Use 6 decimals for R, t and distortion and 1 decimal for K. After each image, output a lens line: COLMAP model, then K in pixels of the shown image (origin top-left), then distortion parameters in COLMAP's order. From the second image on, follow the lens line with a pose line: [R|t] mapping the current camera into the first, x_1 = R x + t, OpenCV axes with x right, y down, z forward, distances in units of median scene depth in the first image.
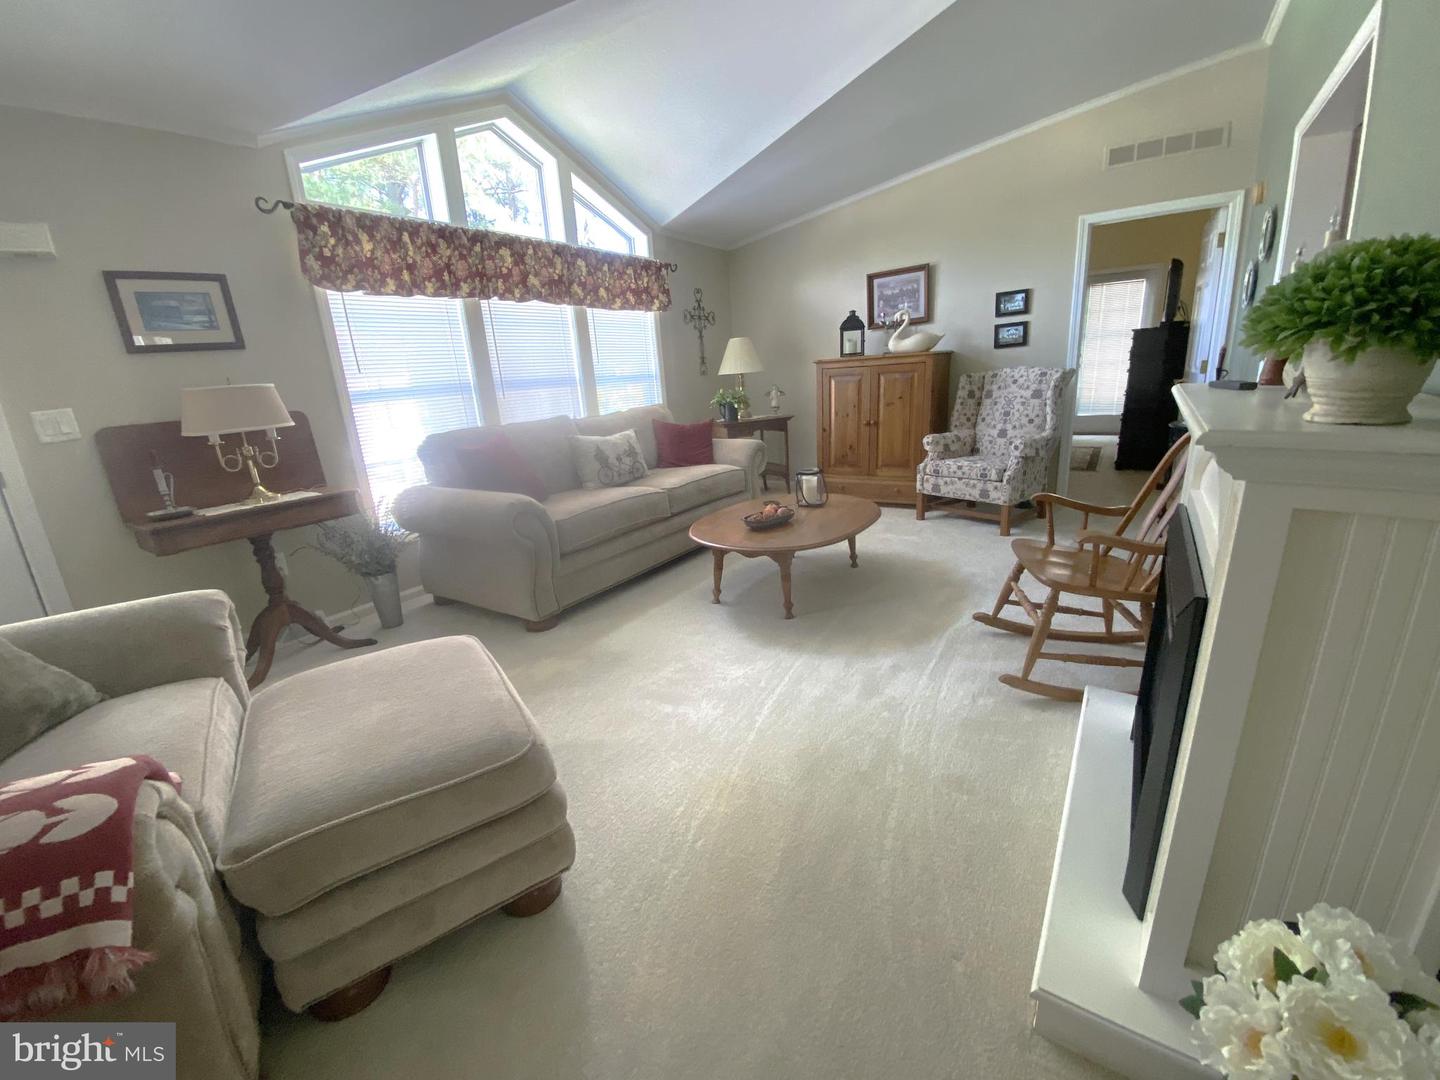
lens RADIAL K [[573.9, 0, 720.0], [0, 573.9, 540.0], [0, 0, 1]] dist [-0.050730, -0.000038]
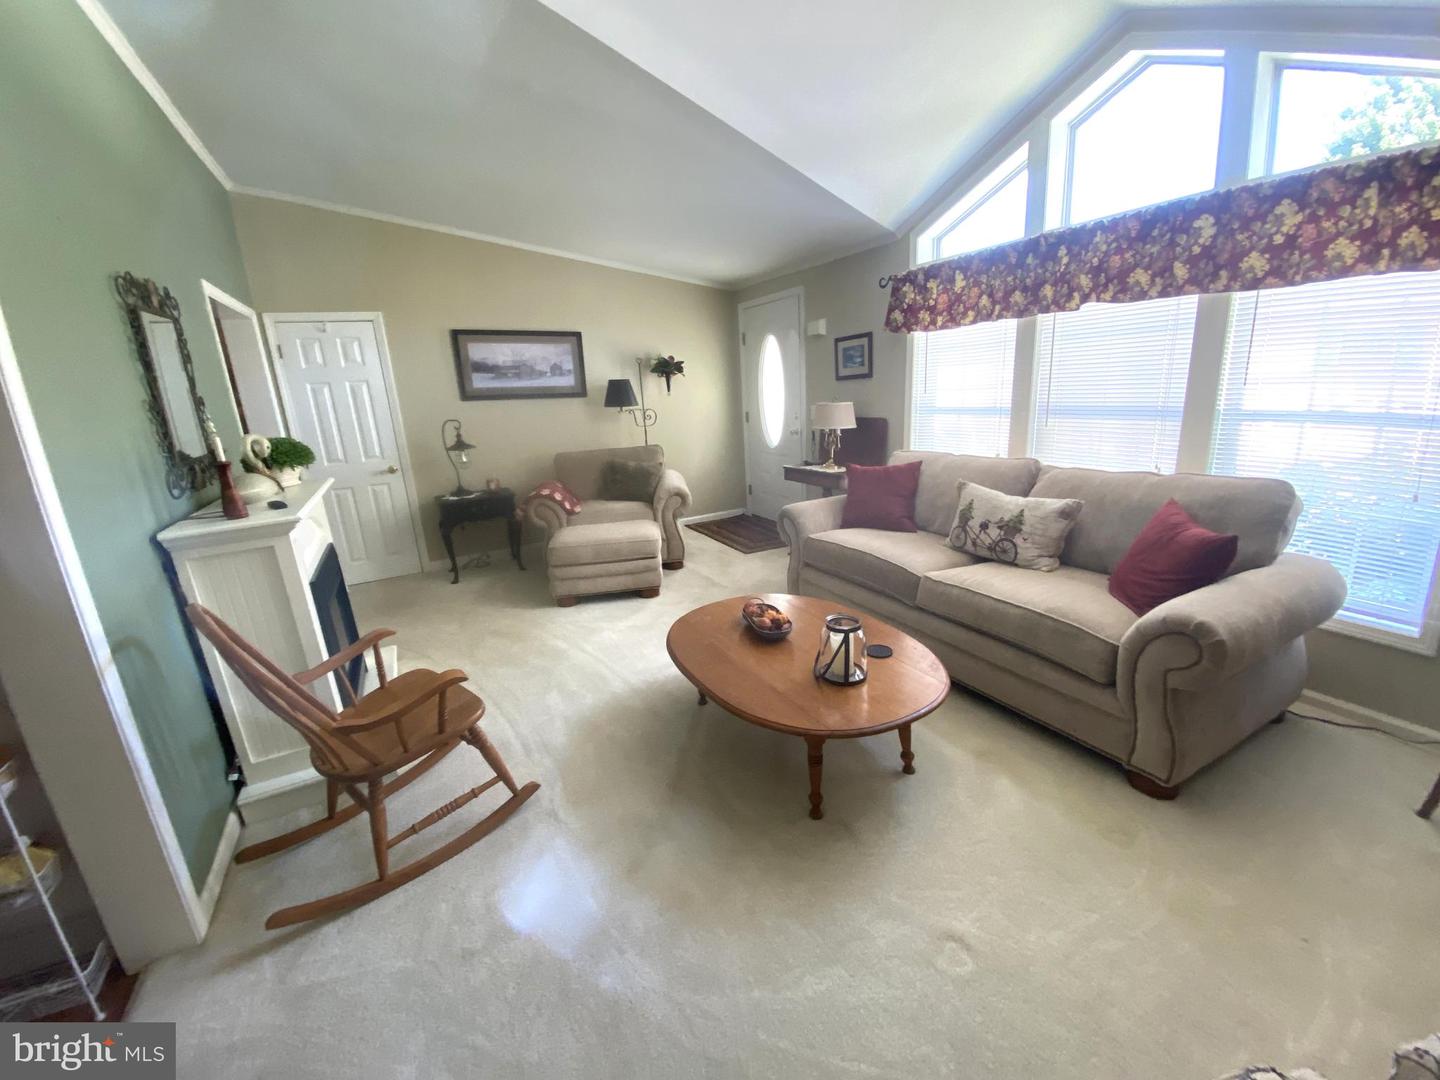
lens RADIAL K [[573.9, 0, 720.0], [0, 573.9, 540.0], [0, 0, 1]] dist [-0.050730, -0.000038]
pose [[-0.444276, 0.264556, -0.855937, 0.757147], [-0.205877, 0.899687, 0.384939, -0.403350], [0.871914, 0.347237, -0.345244, 1.161376]]
